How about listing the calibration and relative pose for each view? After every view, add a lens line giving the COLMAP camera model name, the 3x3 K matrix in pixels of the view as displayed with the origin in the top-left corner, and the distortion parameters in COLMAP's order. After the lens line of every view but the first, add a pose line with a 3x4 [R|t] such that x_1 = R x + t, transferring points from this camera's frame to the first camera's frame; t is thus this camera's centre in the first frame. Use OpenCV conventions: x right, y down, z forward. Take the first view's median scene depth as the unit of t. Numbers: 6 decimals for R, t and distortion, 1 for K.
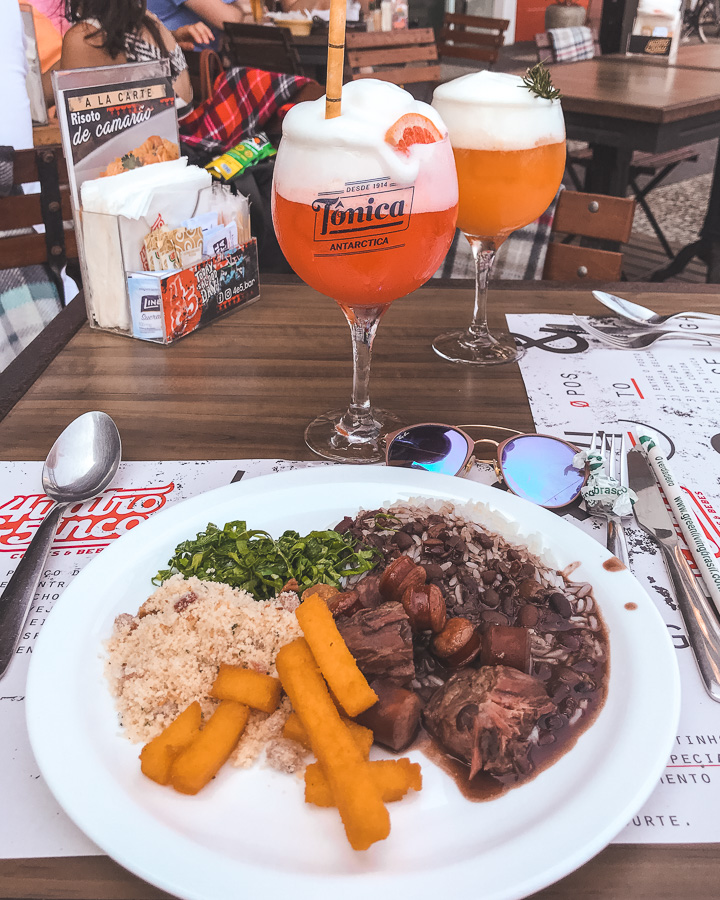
lens RADIAL K [[786.4, 0, 359.7], [0, 786.4, 420.3], [0, 0, 1]] dist [-0.030762, 0.001134]
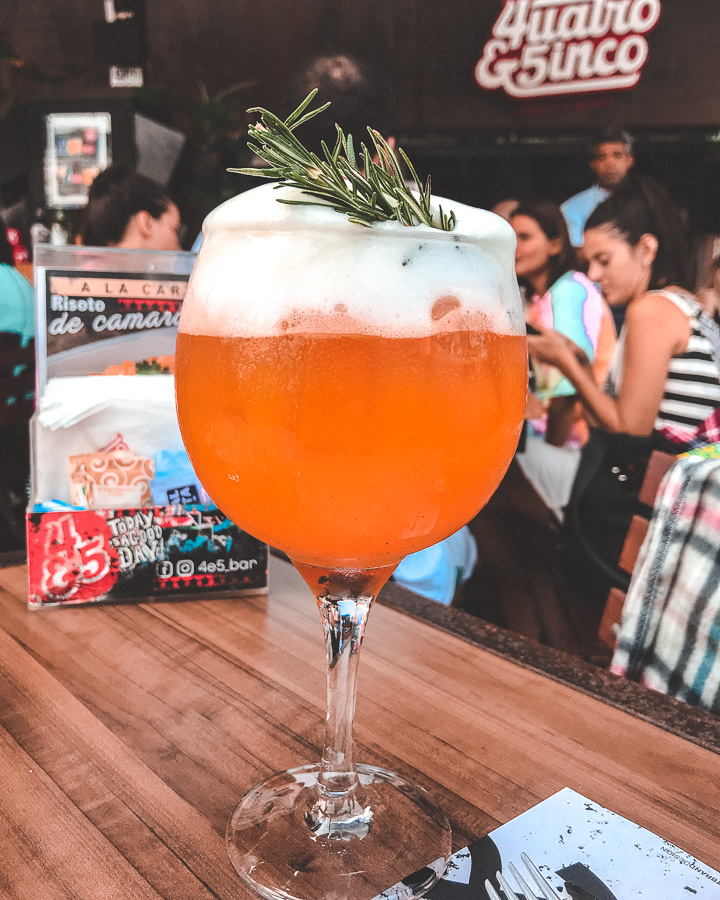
lens RADIAL K [[786.4, 0, 359.7], [0, 786.4, 420.3], [0, 0, 1]] dist [-0.030762, 0.001134]
pose [[0.710990, 0.117758, -0.693272, 0.418708], [-0.361158, 0.907068, -0.216315, -0.204309], [0.603372, 0.404179, 0.687446, 0.650747]]
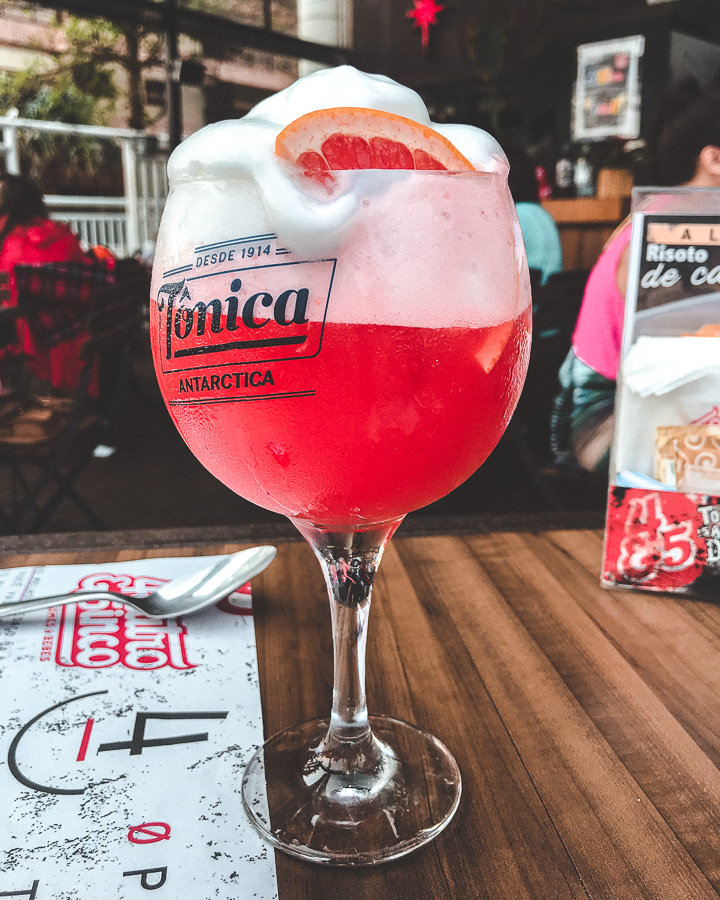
lens RADIAL K [[786.4, 0, 359.7], [0, 786.4, 420.3], [0, 0, 1]] dist [-0.030762, 0.001134]
pose [[0.177102, 0.228608, -0.957274, 0.306715], [-0.476830, 0.870802, 0.119741, -0.198364], [0.860970, 0.435250, 0.263227, 0.612830]]
